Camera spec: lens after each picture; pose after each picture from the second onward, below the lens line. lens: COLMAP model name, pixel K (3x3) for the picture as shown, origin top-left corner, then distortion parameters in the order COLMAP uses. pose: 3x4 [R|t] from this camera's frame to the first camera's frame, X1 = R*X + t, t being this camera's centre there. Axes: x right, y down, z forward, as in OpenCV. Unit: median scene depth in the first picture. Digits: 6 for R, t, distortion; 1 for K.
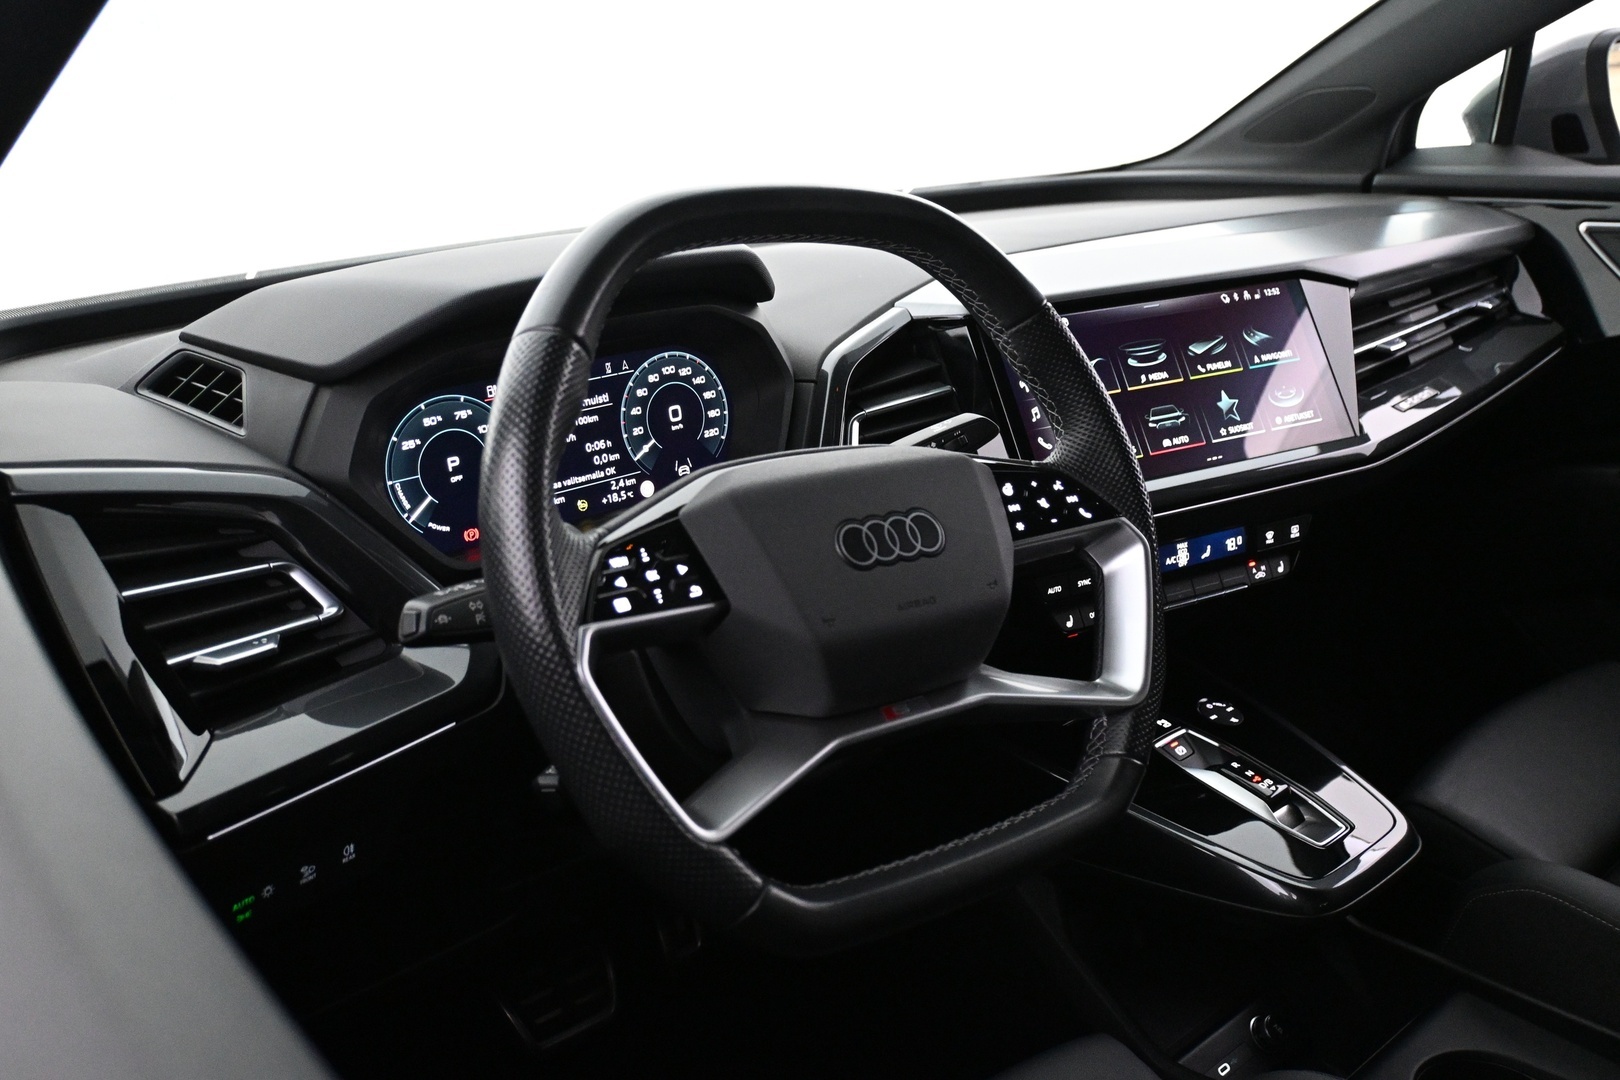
lens RADIAL K [[1454.1, 0, 810.0], [0, 1454.1, 540.0], [0, 0, 1]] dist [0.004602, 0.006331]
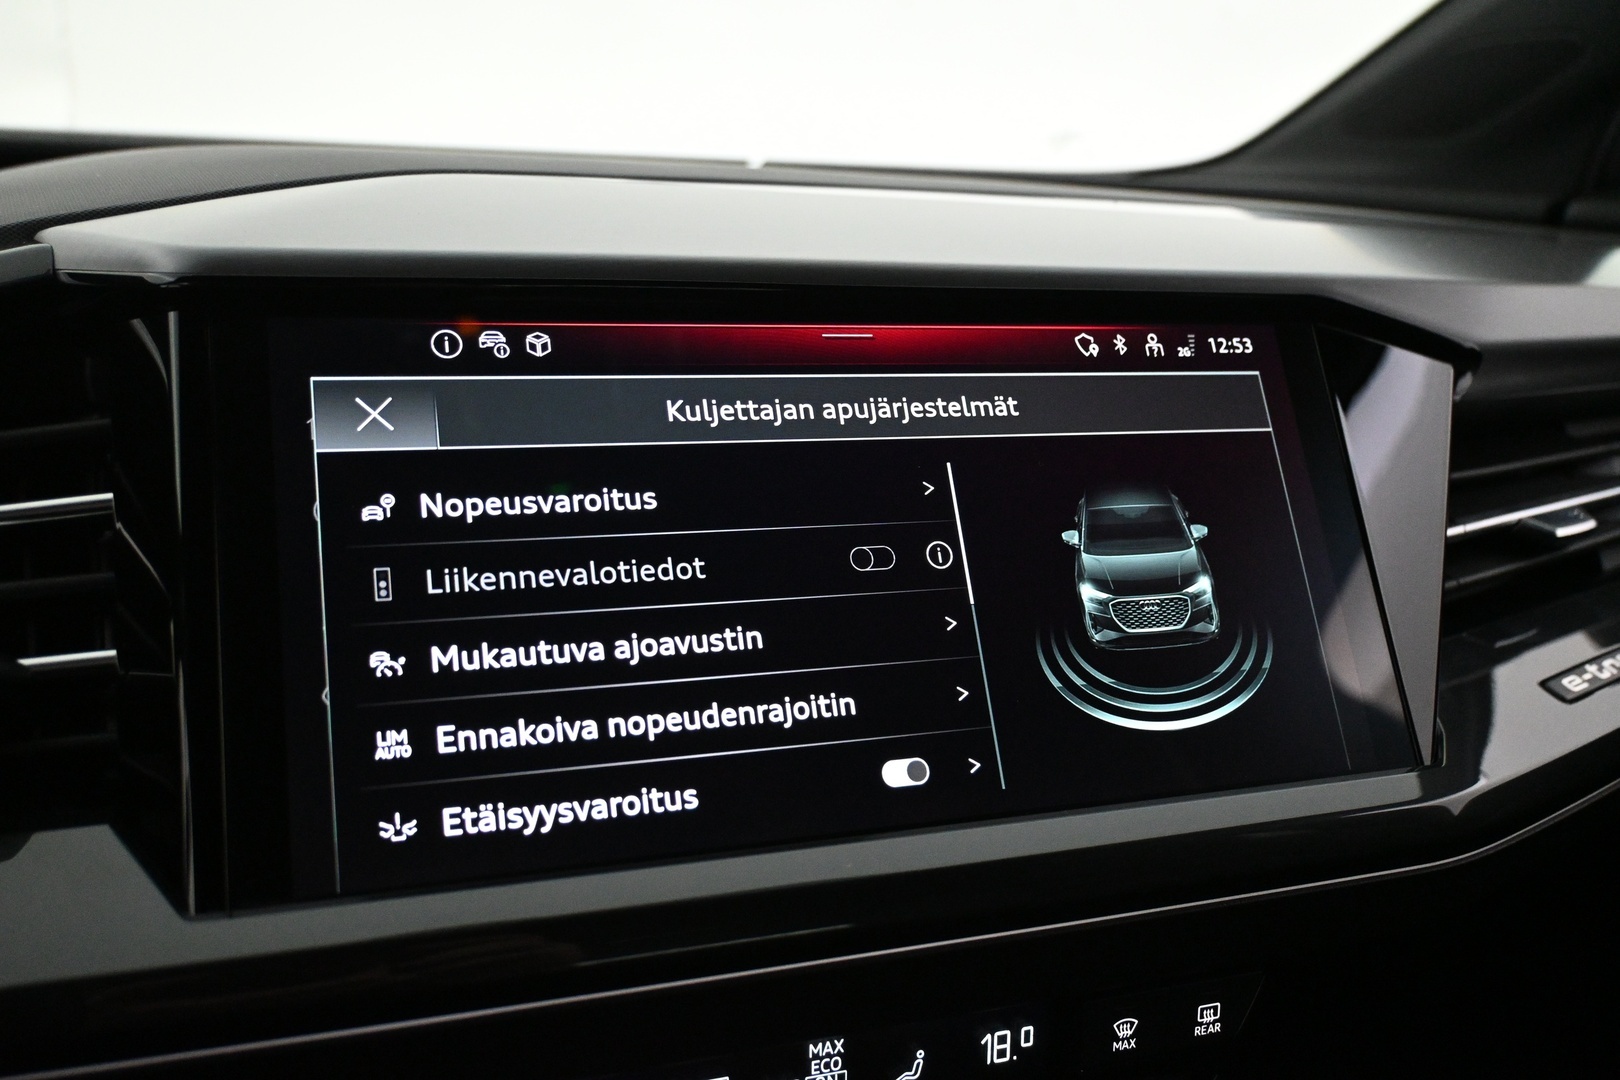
lens RADIAL K [[1454.1, 0, 810.0], [0, 1454.1, 540.0], [0, 0, 1]] dist [0.004602, 0.006331]
pose [[0.986237, 0.123148, -0.110327, 0.268151], [-0.129470, 0.990215, -0.052075, -0.091250], [0.102834, 0.065642, 0.992530, 0.646213]]
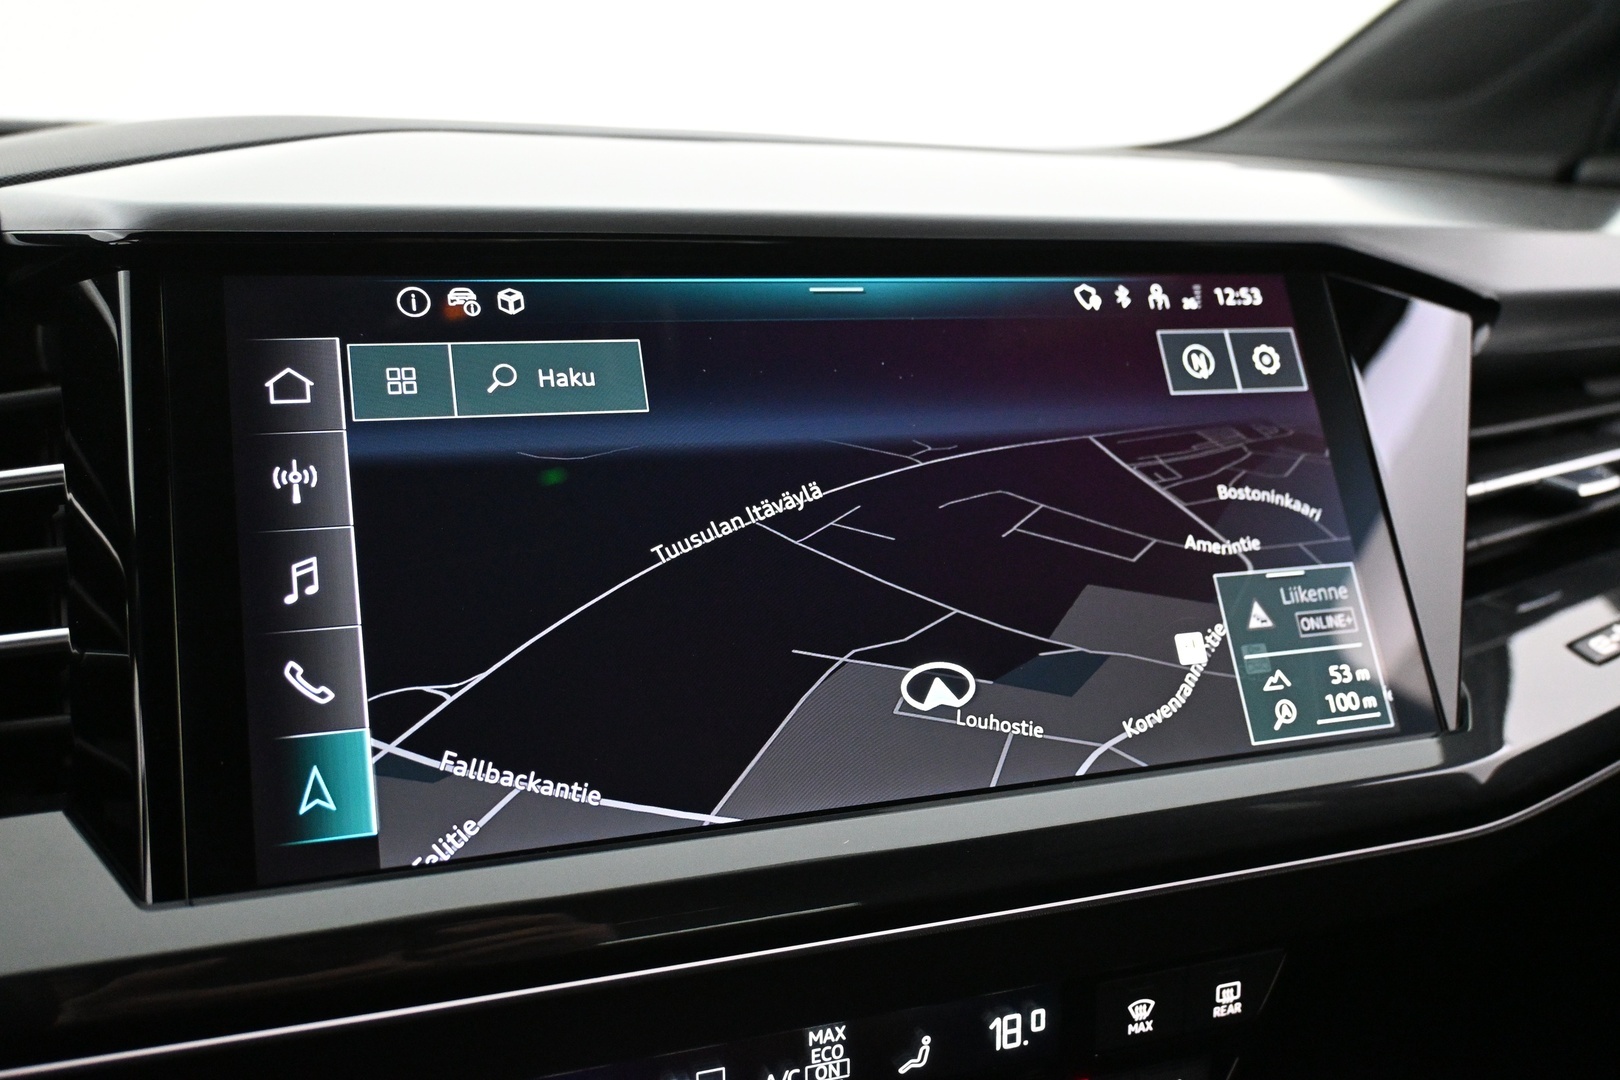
lens RADIAL K [[1454.1, 0, 810.0], [0, 1454.1, 540.0], [0, 0, 1]] dist [0.004602, 0.006331]
pose [[0.987853, 0.105228, -0.114344, 0.270565], [-0.111439, 0.992545, -0.049344, -0.085168], [0.108299, 0.061487, 0.992215, 0.662782]]
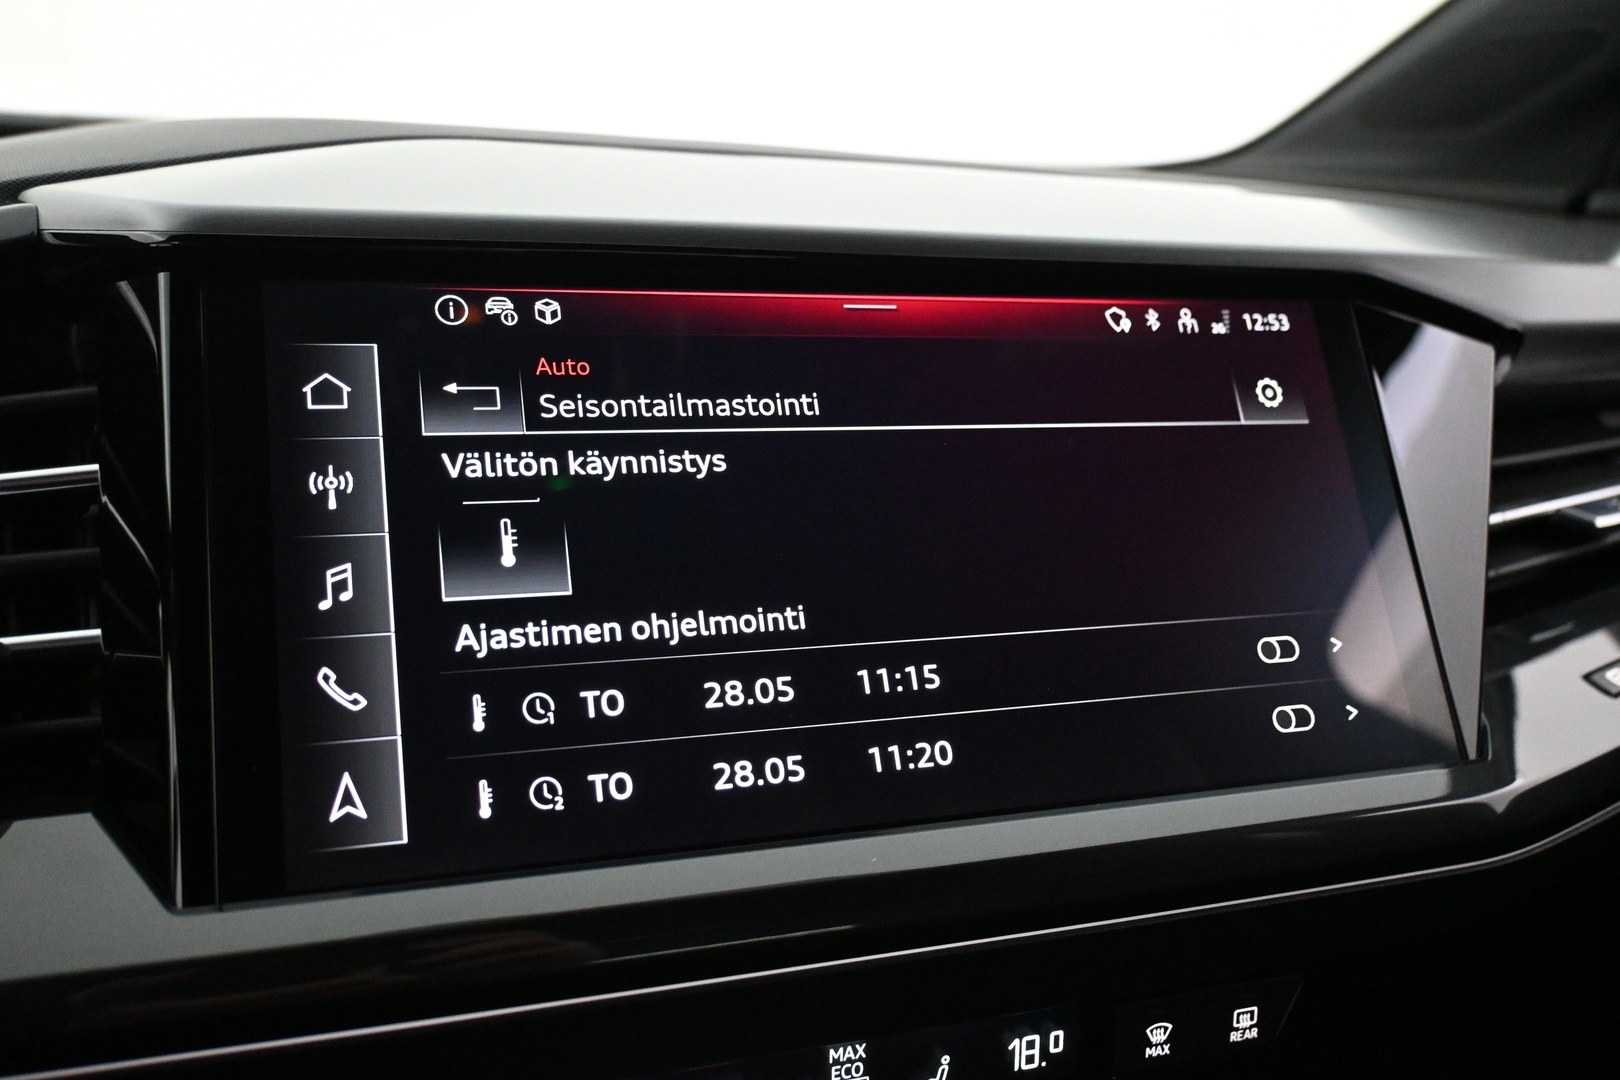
lens RADIAL K [[1454.1, 0, 810.0], [0, 1454.1, 540.0], [0, 0, 1]] dist [0.004602, 0.006331]
pose [[0.986055, 0.126351, -0.108307, 0.261730], [-0.133046, 0.989472, -0.056960, -0.085384], [0.099970, 0.070575, 0.992484, 0.661564]]
